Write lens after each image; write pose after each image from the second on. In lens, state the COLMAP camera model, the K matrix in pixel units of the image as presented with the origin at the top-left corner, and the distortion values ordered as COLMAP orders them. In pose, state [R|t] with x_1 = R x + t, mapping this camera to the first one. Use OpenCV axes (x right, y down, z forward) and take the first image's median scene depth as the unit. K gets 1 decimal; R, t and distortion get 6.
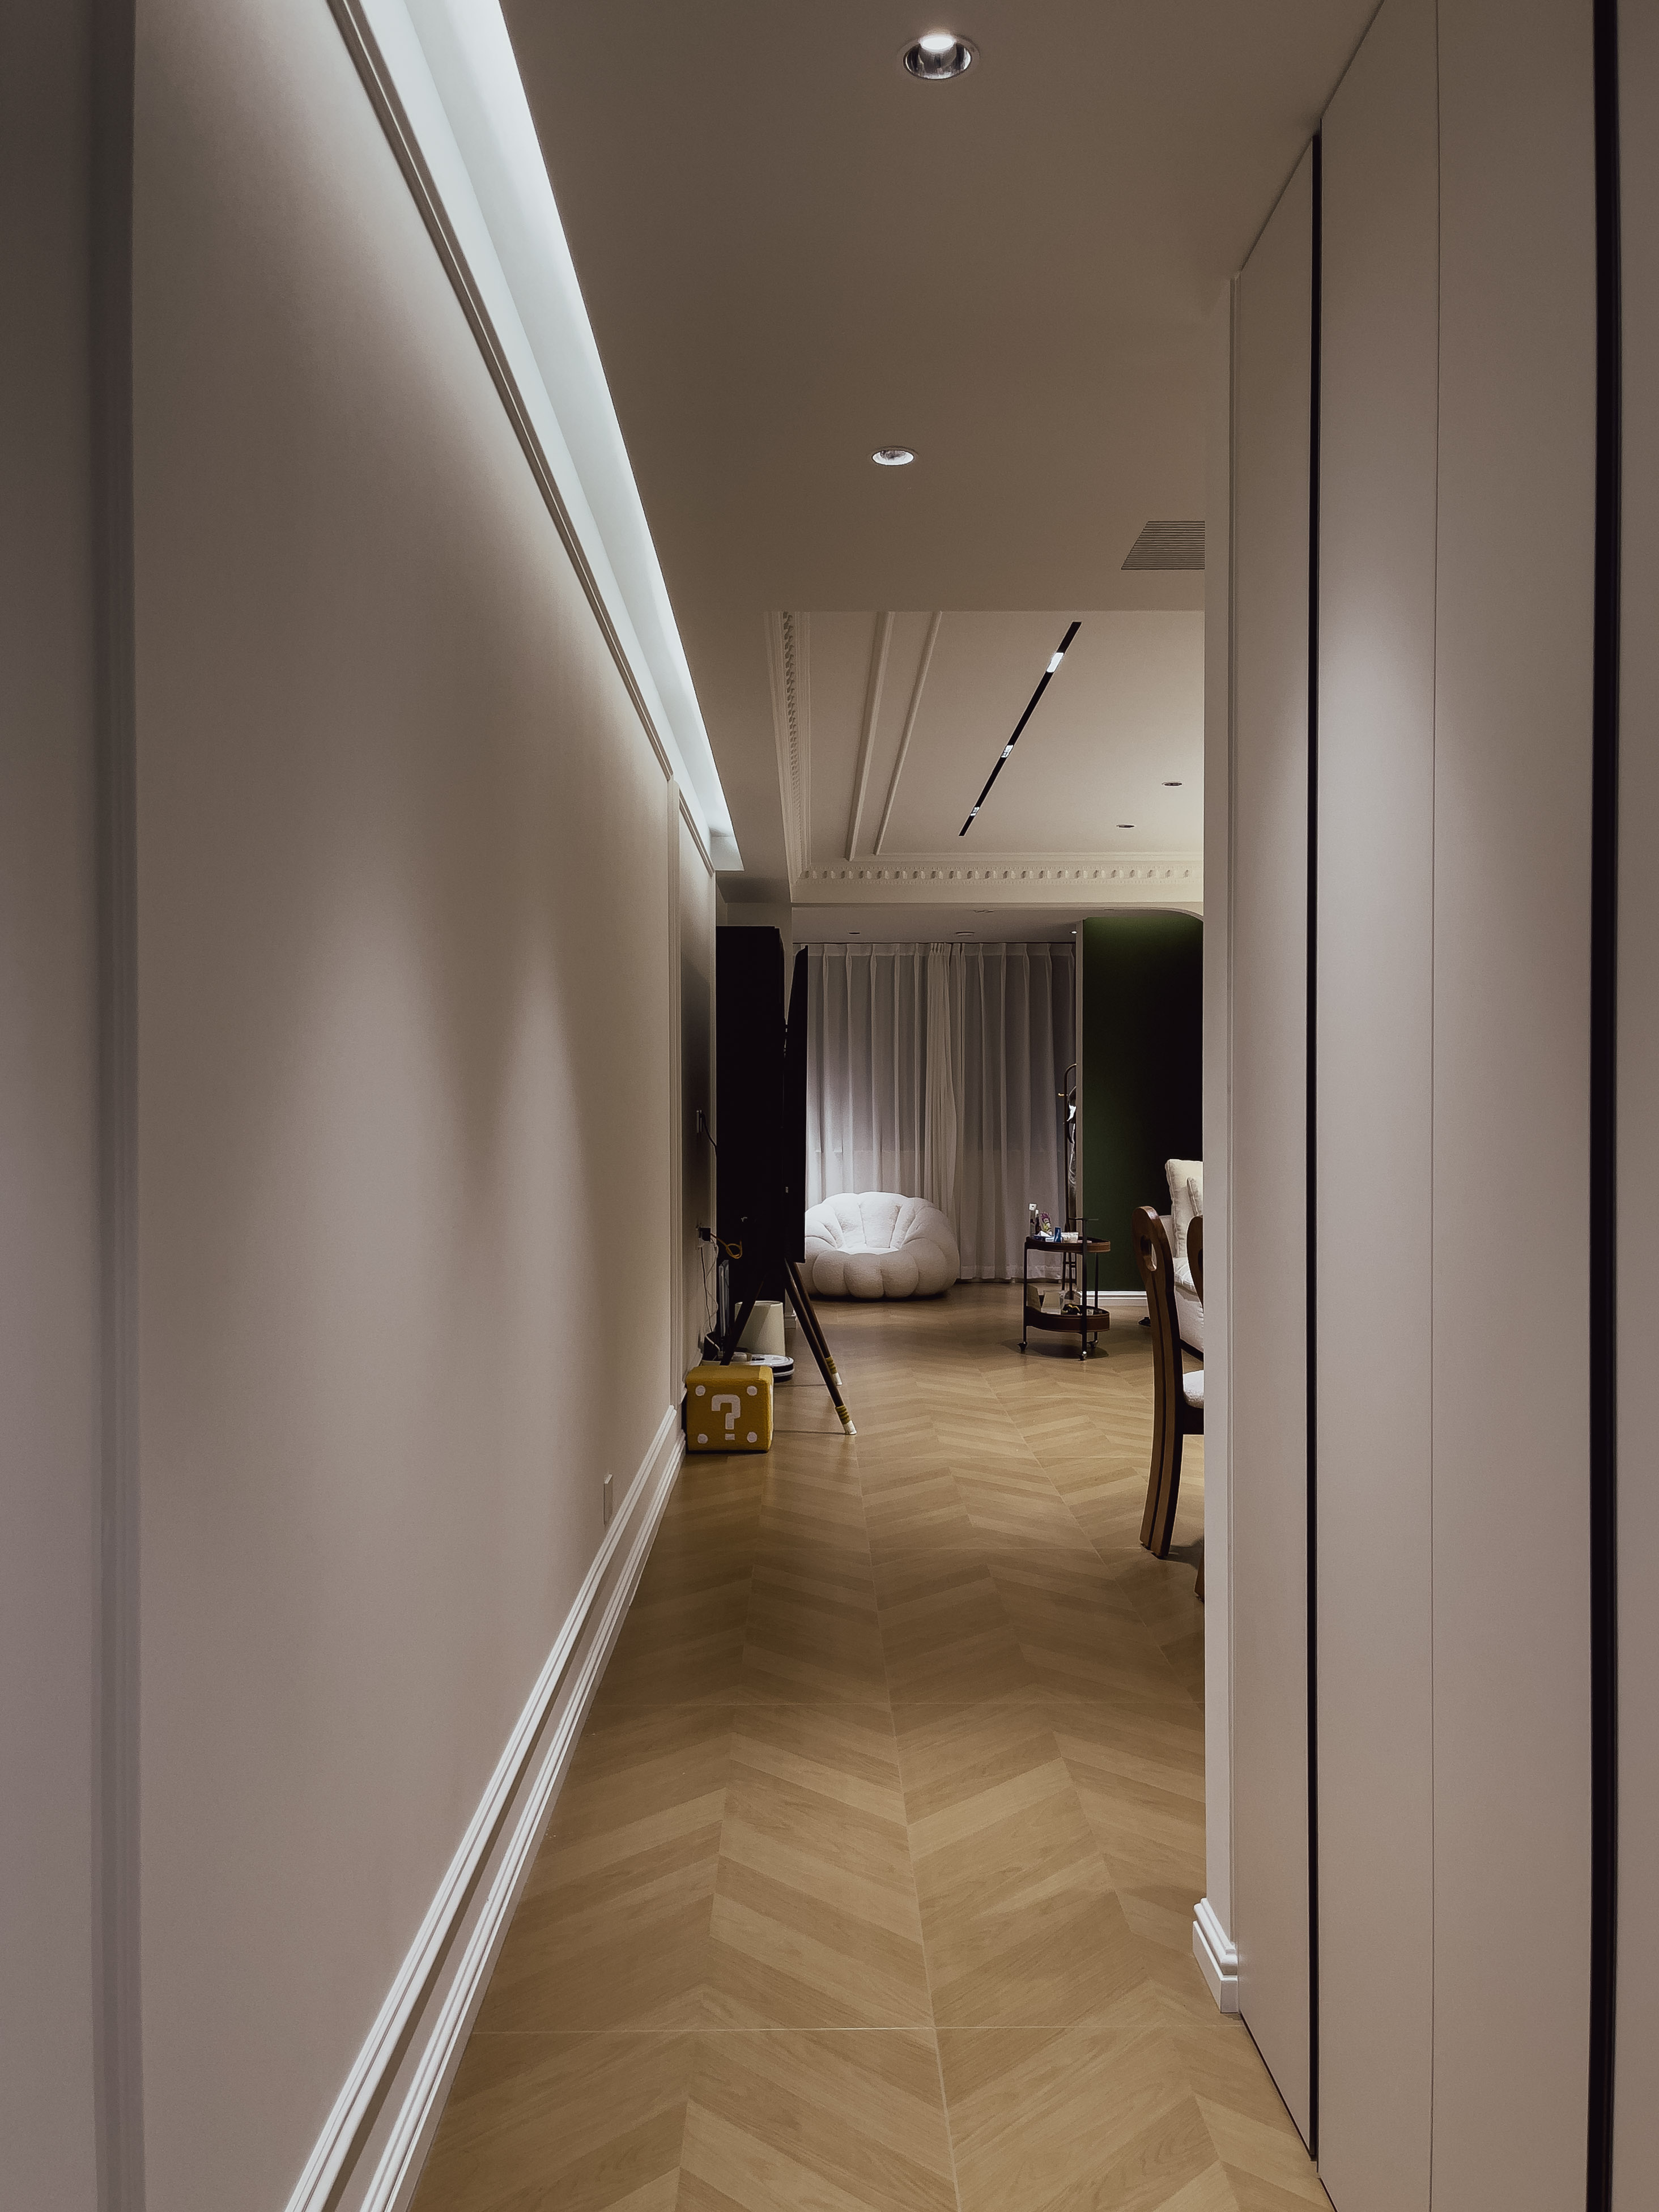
lens RADIAL K [[1679.8, 0, 835.2], [0, 1679.8, 1109.7], [0, 0, 1]] dist [0.035762, -0.034183]
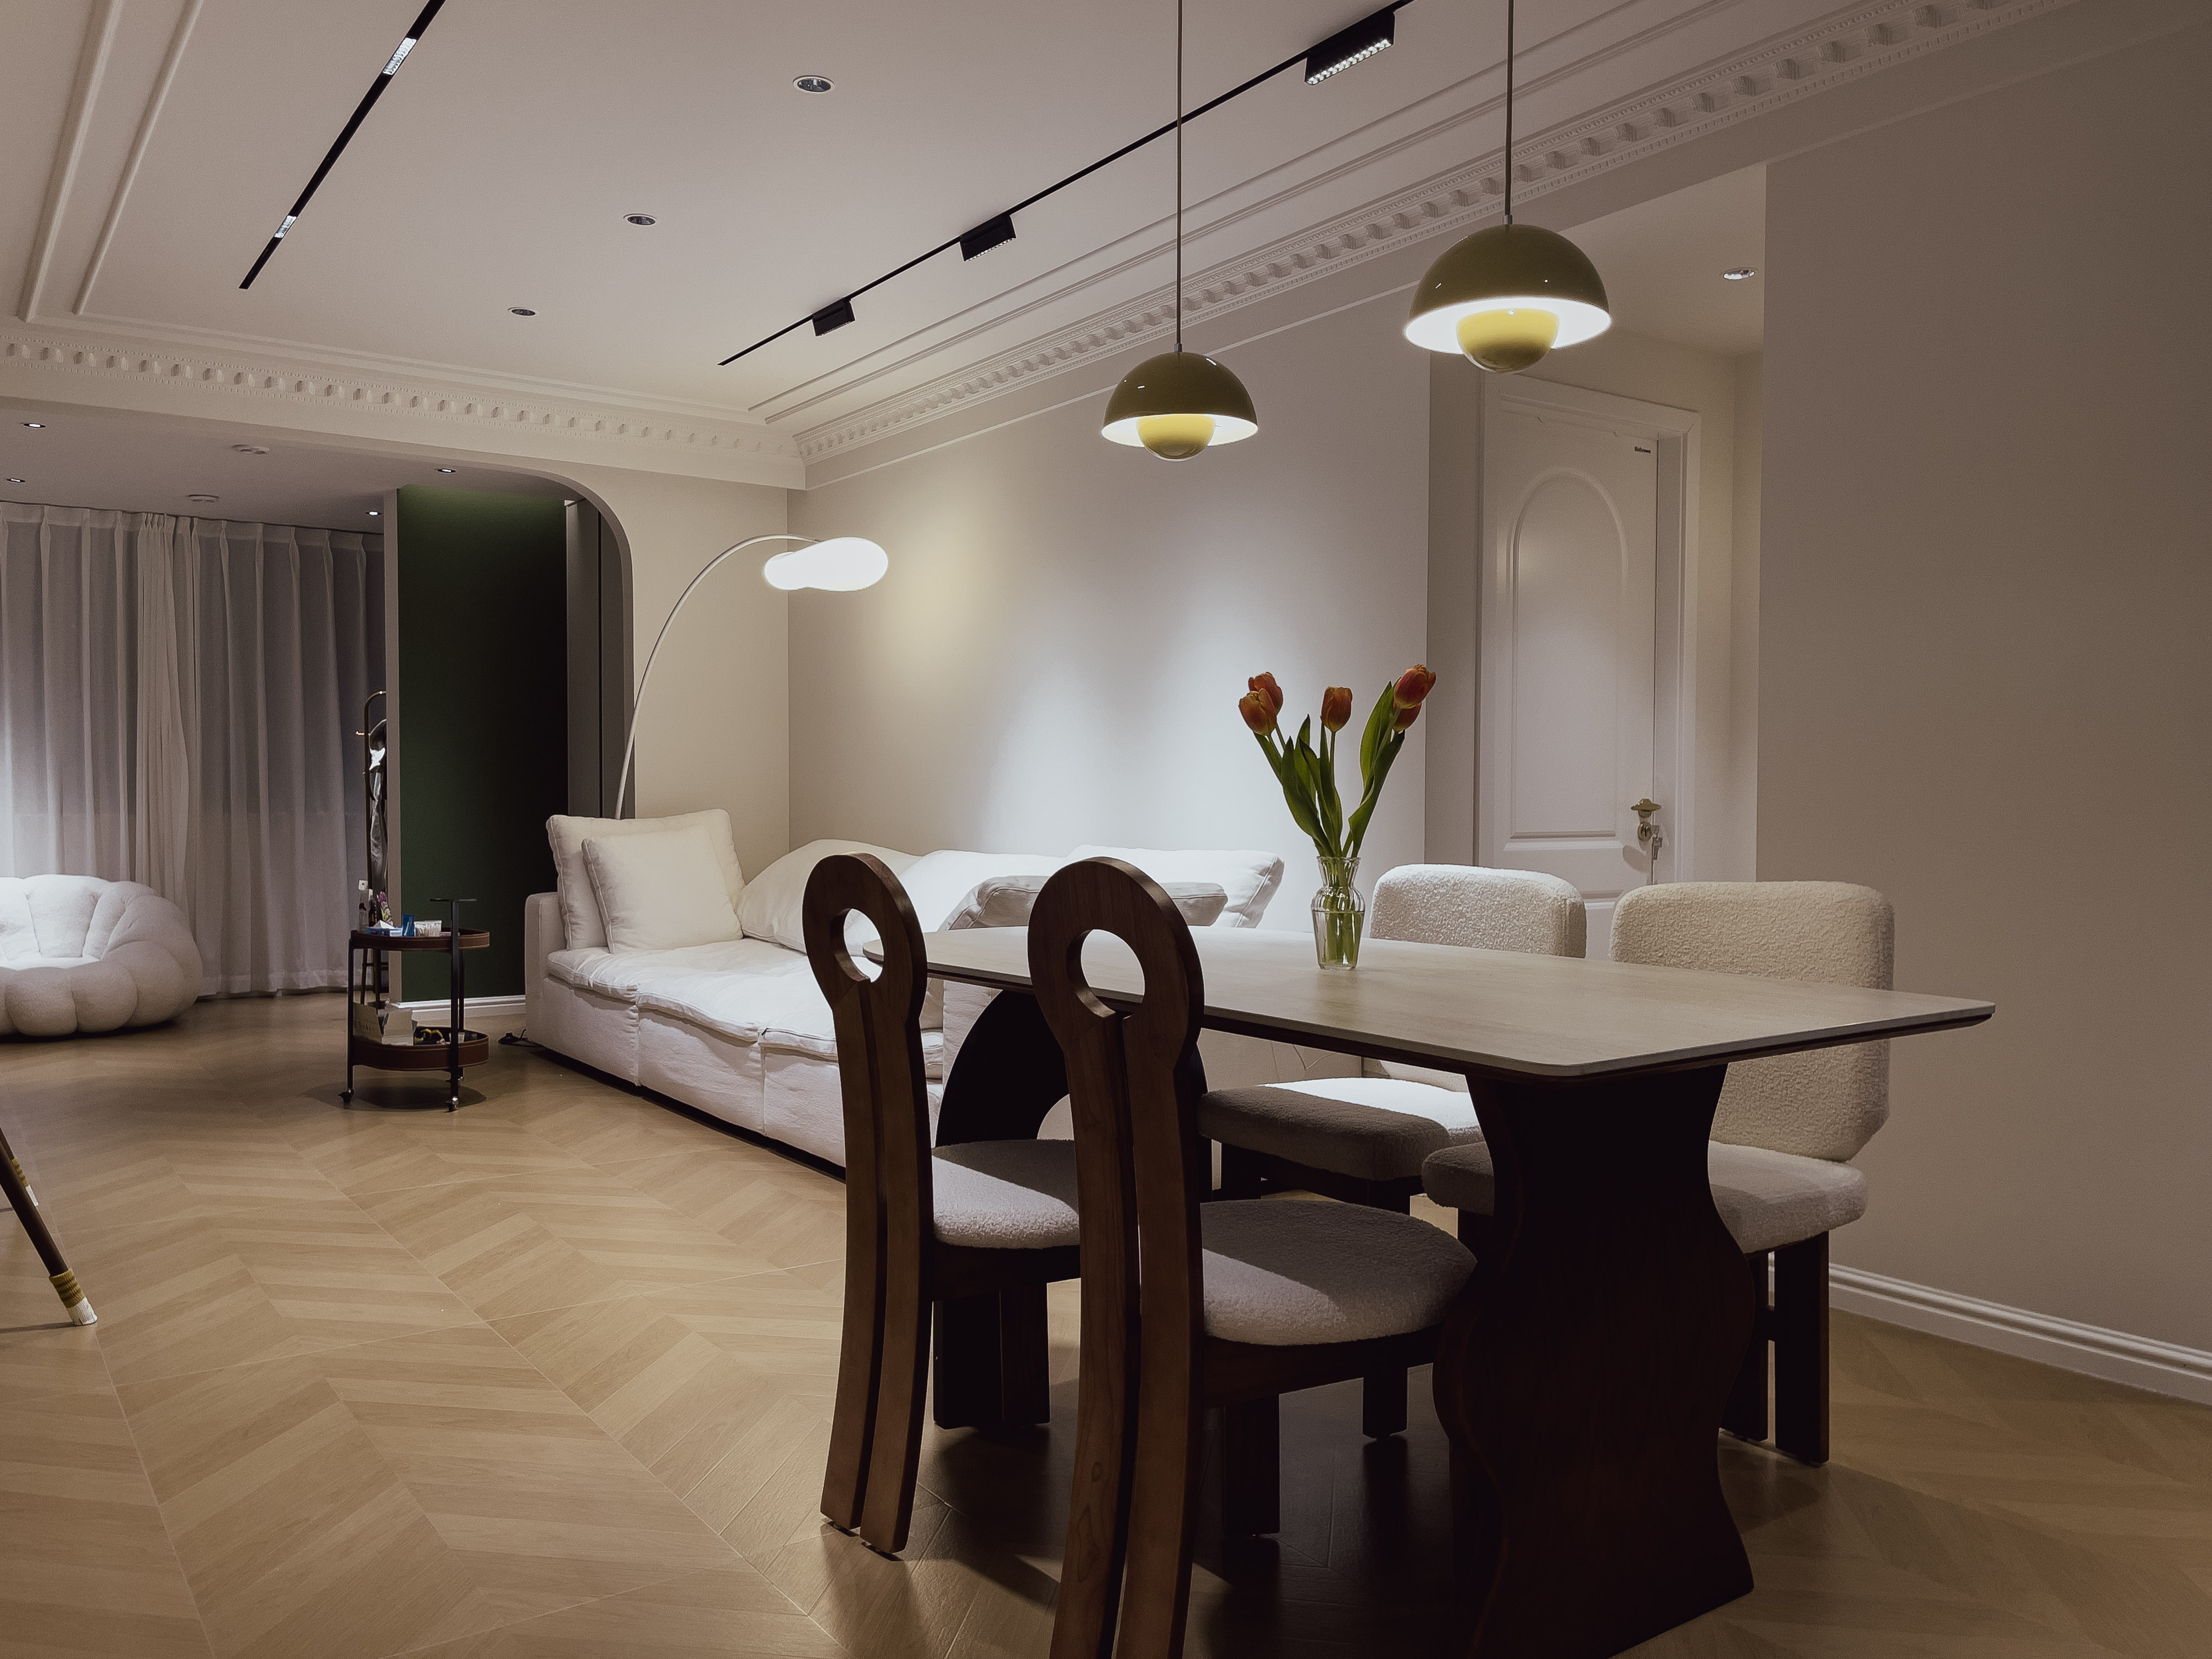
lens RADIAL K [[1679.9, 0, 1094.7], [0, 1679.9, 822.5], [0, 0, 1]] dist [0.035762, -0.034183]
pose [[0.825272, -0.005521, 0.564709, -0.019757], [-0.005001, 0.999842, 0.017084, 0.019745], [-0.564714, -0.016922, 0.825113, 0.281597]]
